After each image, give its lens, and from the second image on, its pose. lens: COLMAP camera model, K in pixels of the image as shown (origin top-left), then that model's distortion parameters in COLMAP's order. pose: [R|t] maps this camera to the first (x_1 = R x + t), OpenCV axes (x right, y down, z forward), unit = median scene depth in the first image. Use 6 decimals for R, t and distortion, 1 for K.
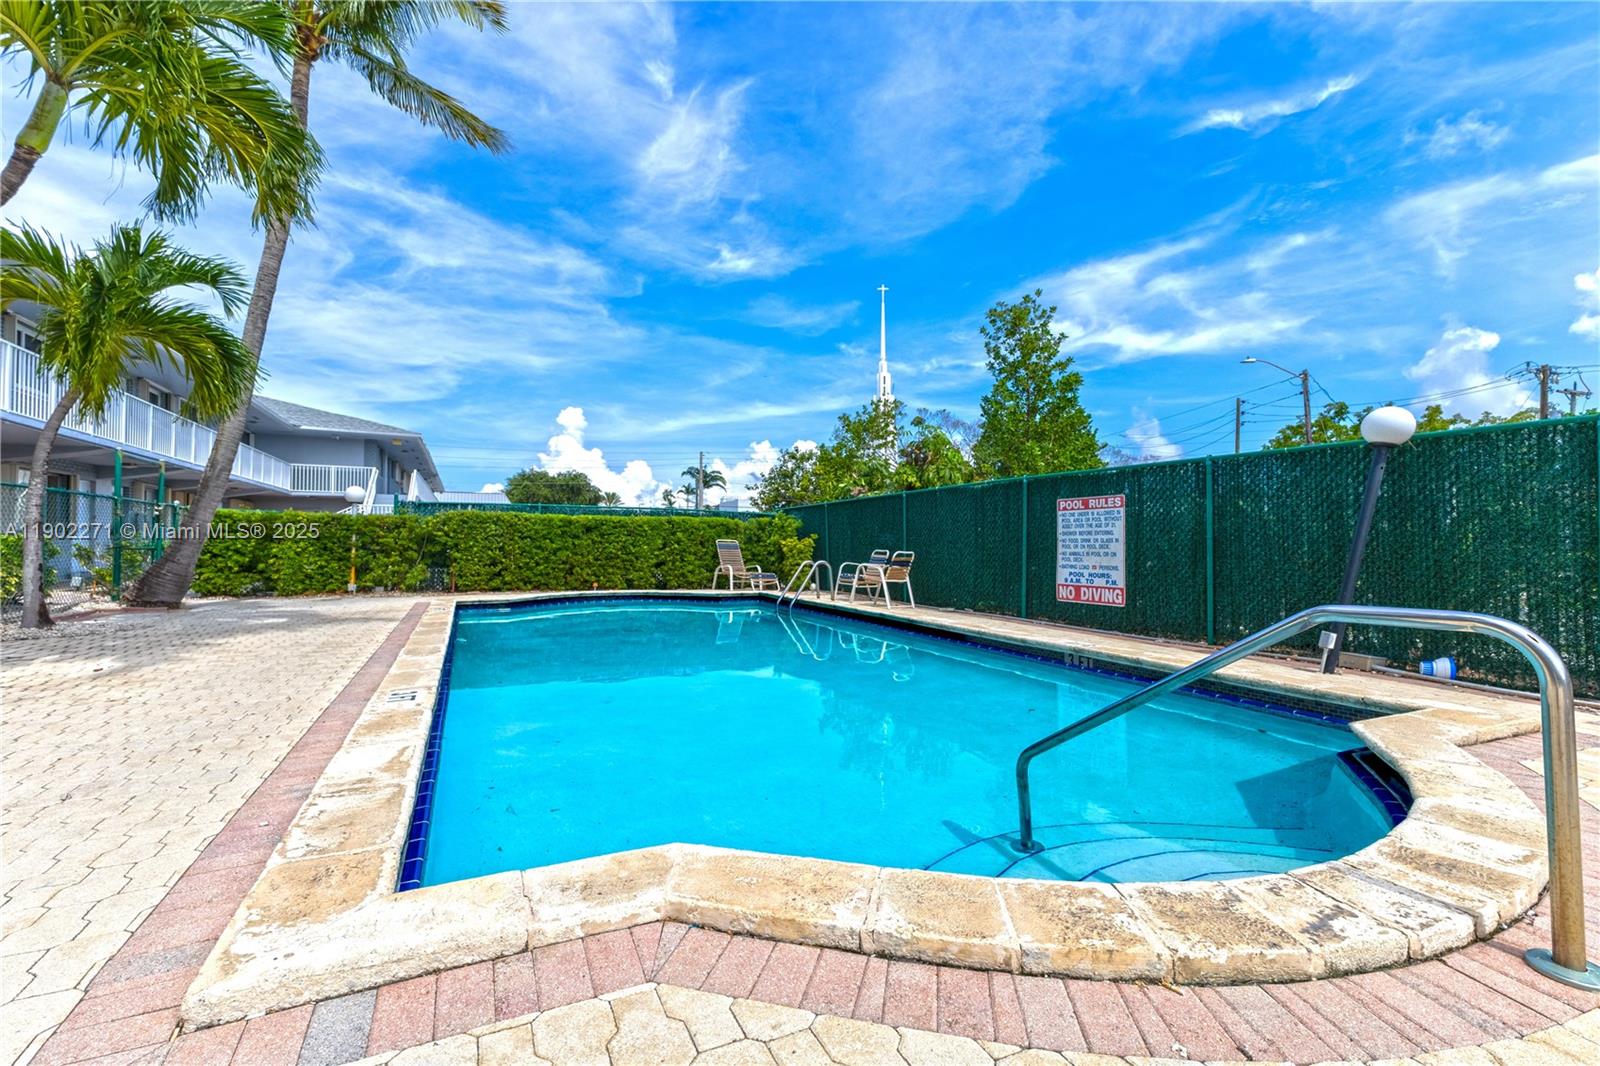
lens RADIAL K [[716.3, 0, 799.7], [0, 716.3, 538.7], [0, 0, 1]] dist [0.012596, -0.000900]
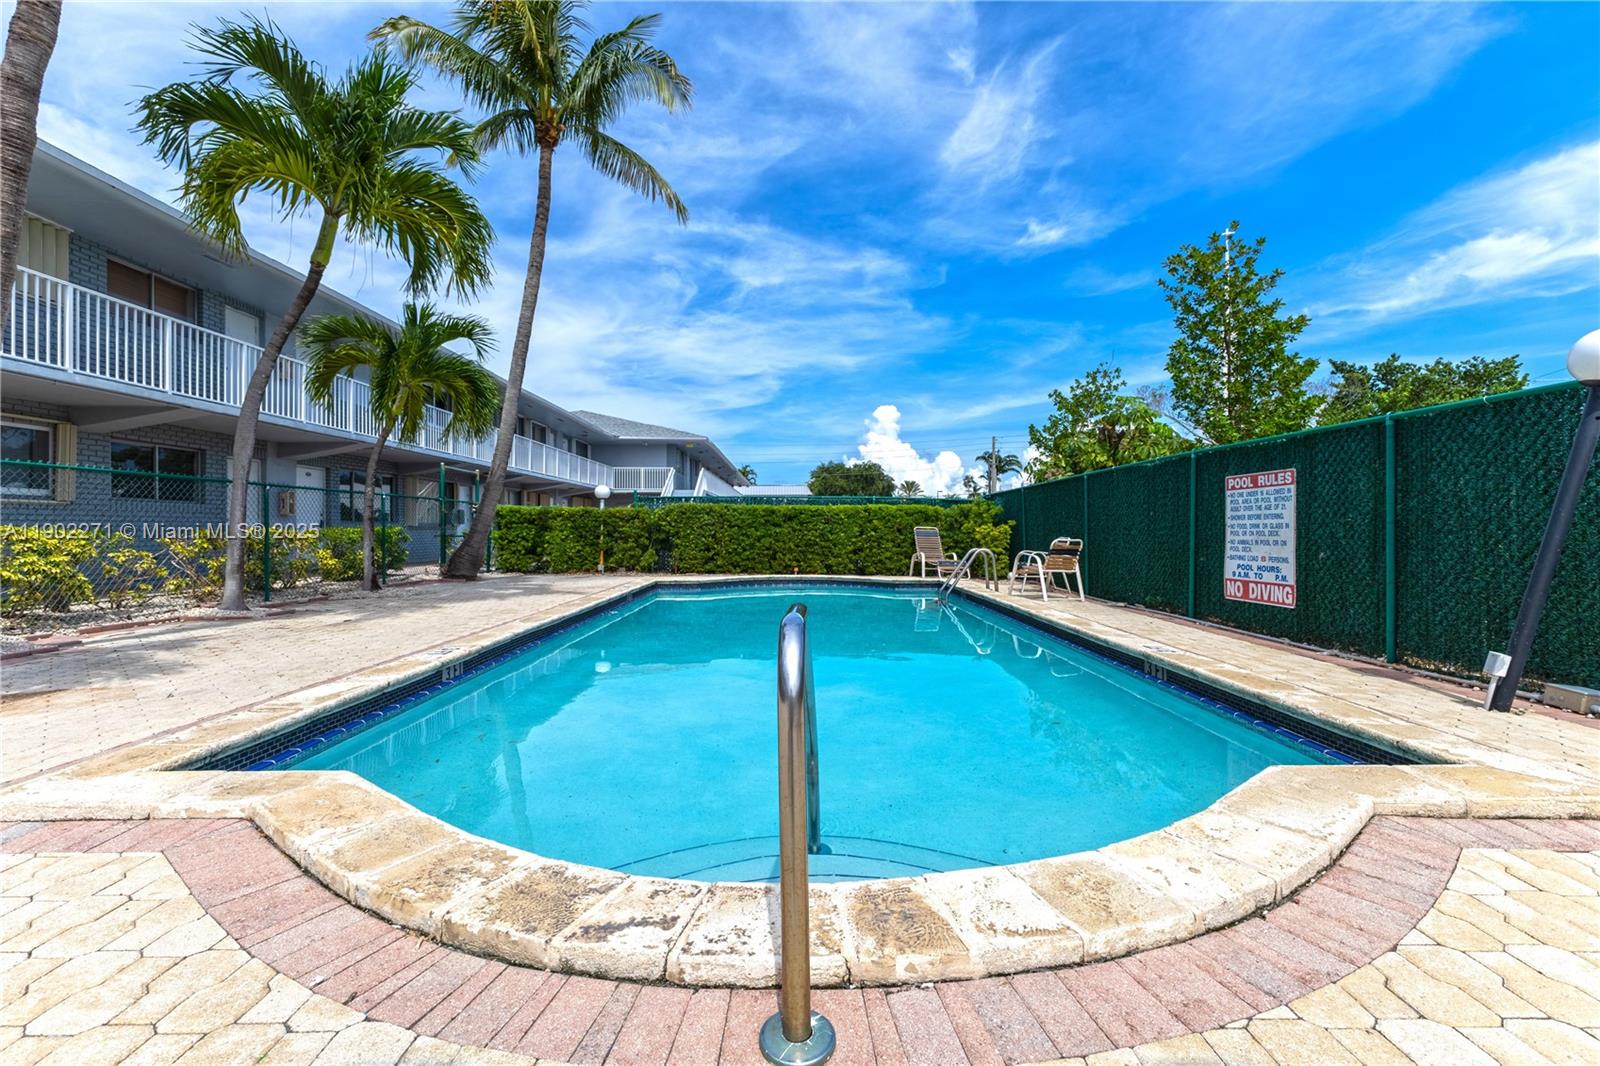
lens RADIAL K [[711.9, 0, 800.4], [0, 711.9, 528.8], [0, 0, 1]] dist [0.008542, -0.000601]
pose [[0.909785, -0.004901, -0.415050, 0.153510], [0.006921, 0.999970, 0.003363, -0.000308], [0.415022, -0.005932, 0.909792, 0.026514]]
